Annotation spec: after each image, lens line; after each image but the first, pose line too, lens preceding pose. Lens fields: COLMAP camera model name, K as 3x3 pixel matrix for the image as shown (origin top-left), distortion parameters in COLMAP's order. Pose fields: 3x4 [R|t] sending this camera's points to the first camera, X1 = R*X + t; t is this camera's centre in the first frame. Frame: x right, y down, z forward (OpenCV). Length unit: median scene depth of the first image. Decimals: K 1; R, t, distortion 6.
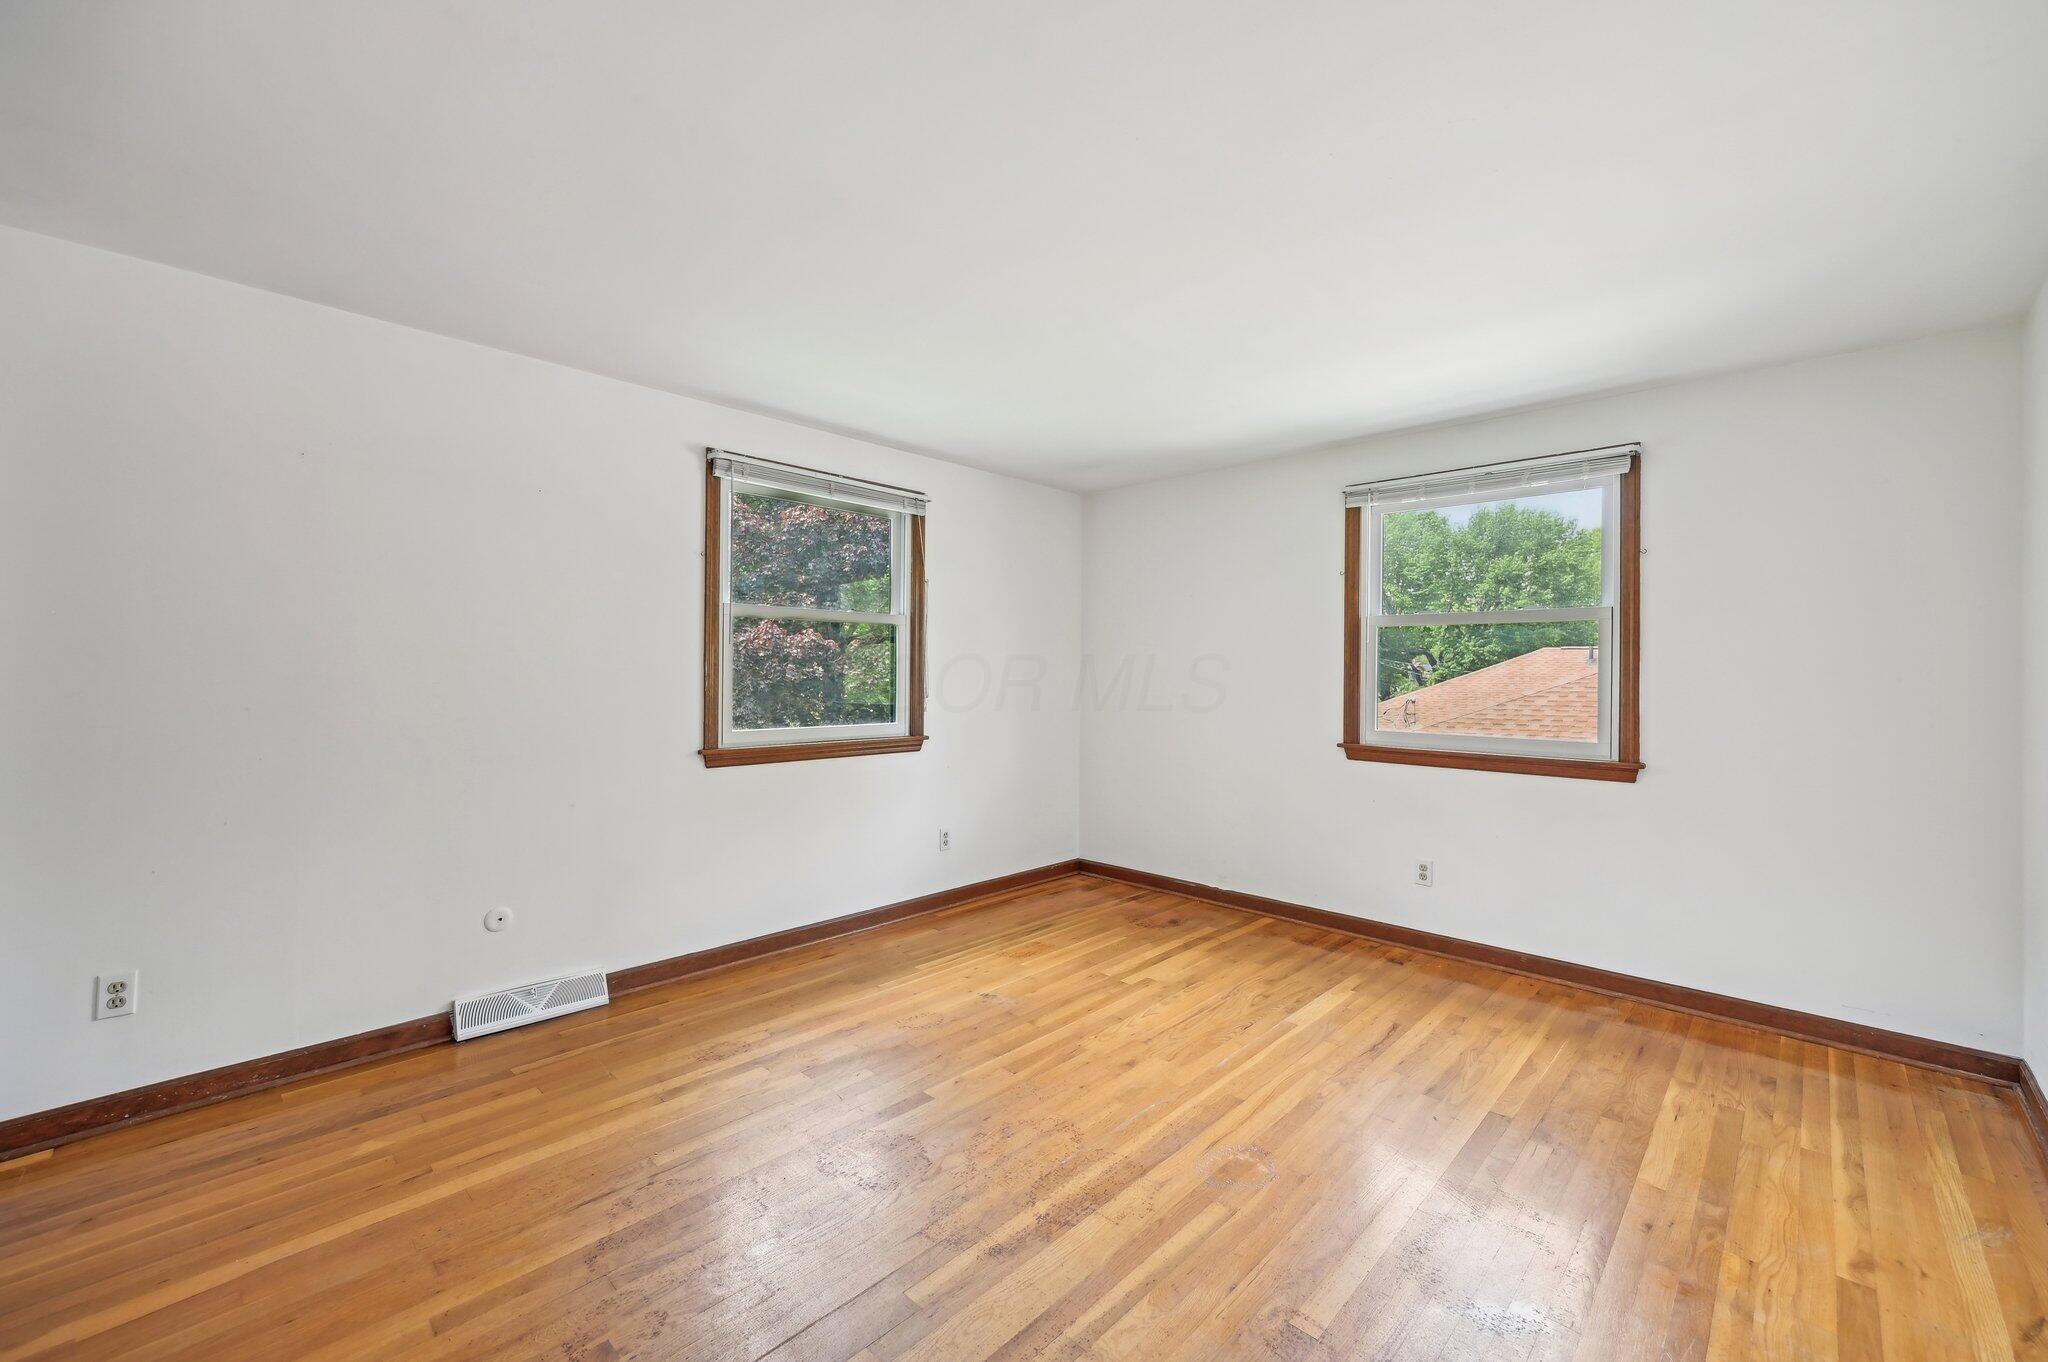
lens RADIAL K [[825.8, 0, 1022.8], [0, 825.8, 672.9], [0, 0, 1]] dist [-0.001686, 0.000115]
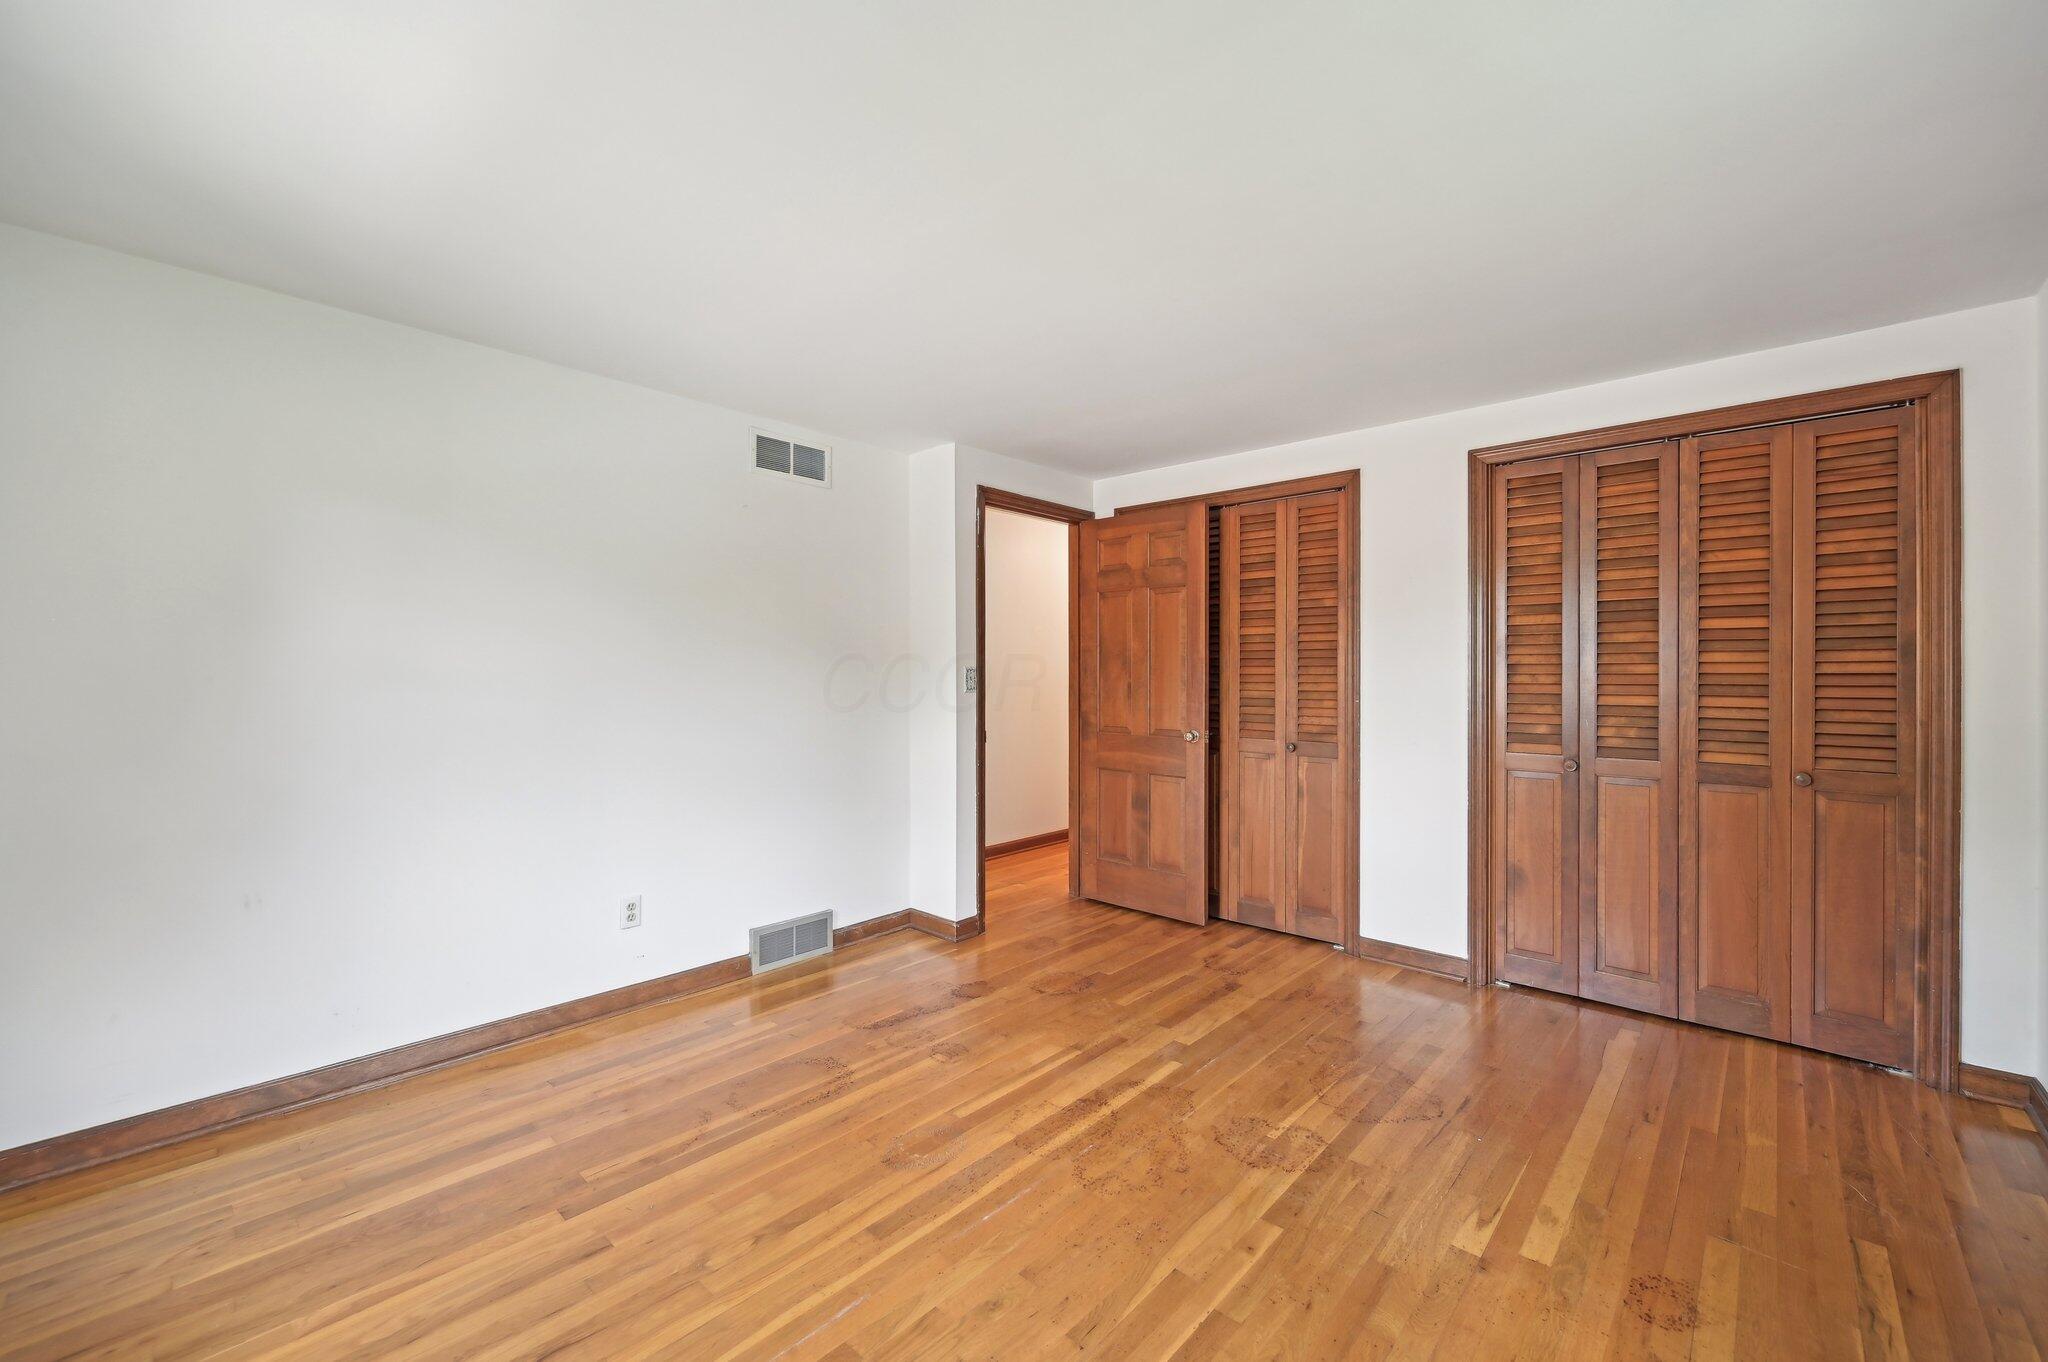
lens RADIAL K [[825.8, 0, 1025.3], [0, 825.8, 676.6], [0, 0, 1]] dist [-0.001686, 0.000115]
pose [[-0.999722, -0.008811, -0.021863, 0.158009], [-0.008904, 0.999952, 0.004167, -0.004432], [0.021825, 0.004361, -0.999752, 2.000365]]
